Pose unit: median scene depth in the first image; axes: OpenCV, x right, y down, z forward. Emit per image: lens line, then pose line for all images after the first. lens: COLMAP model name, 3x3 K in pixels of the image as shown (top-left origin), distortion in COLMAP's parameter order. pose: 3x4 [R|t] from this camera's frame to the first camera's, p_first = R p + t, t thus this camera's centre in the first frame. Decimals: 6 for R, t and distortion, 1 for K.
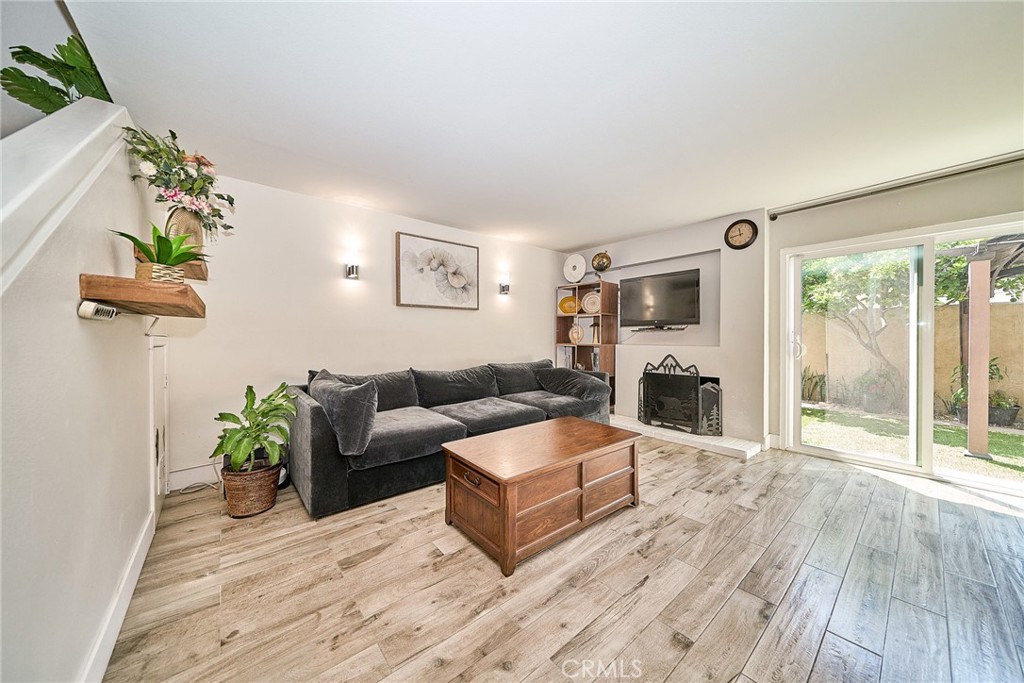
lens RADIAL K [[353.8, 0, 513.8], [0, 353.8, 338.4], [0, 0, 1]] dist [-0.000001, -0.000012]
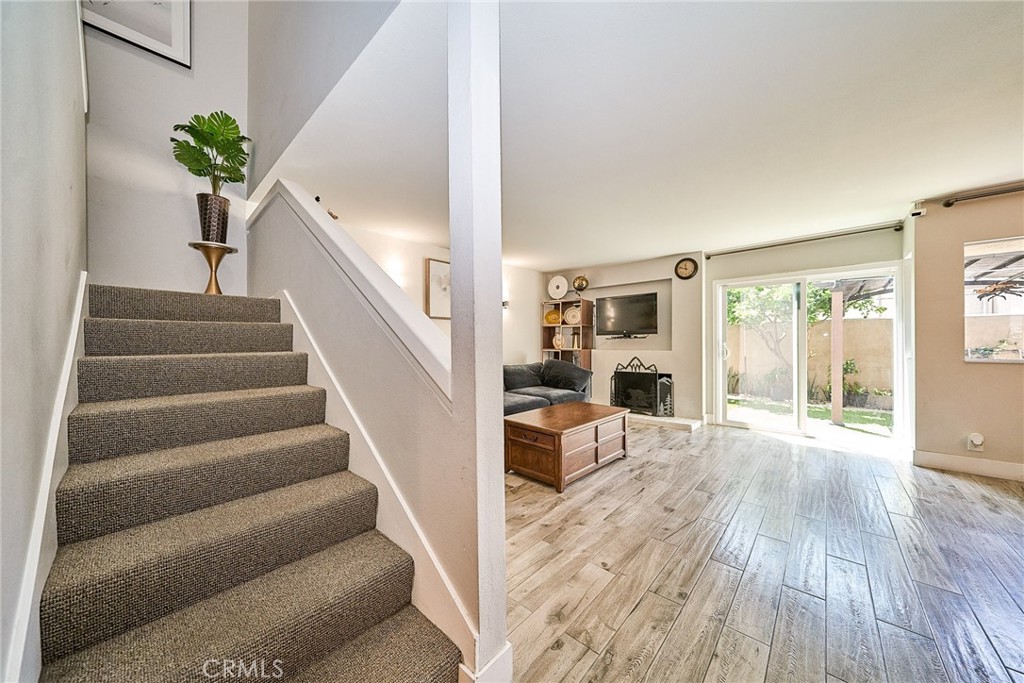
lens RADIAL K [[351.4, 0, 510.5], [0, 351.4, 342.3], [0, 0, 1]] dist [0.000116, -0.000009]
pose [[0.991370, -0.000309, 0.131096, -0.202923], [0.001452, 0.999962, -0.008626, 0.002043], [-0.131089, 0.008742, 0.991332, -0.246427]]
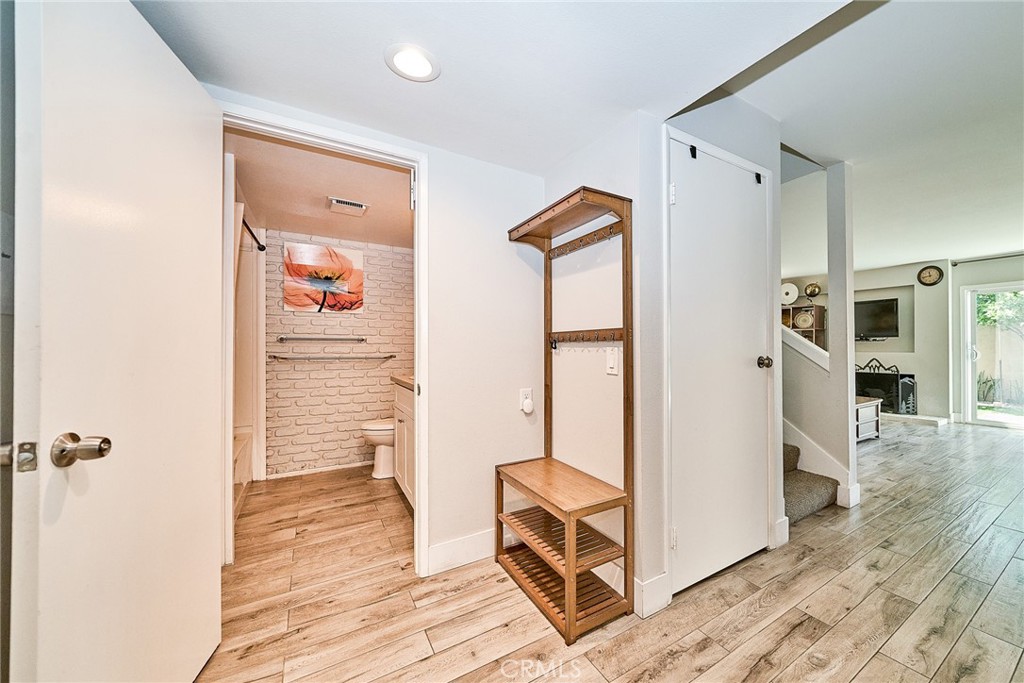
lens RADIAL K [[404.1, 0, 574.8], [0, 404.1, 342.3], [0, 0, 1]] dist [0.000580, 0.000064]
pose [[0.995212, -0.000851, -0.097740, -0.626494], [-0.000590, 0.999892, -0.014716, 0.006299], [0.097742, 0.014704, 0.995103, -0.764282]]
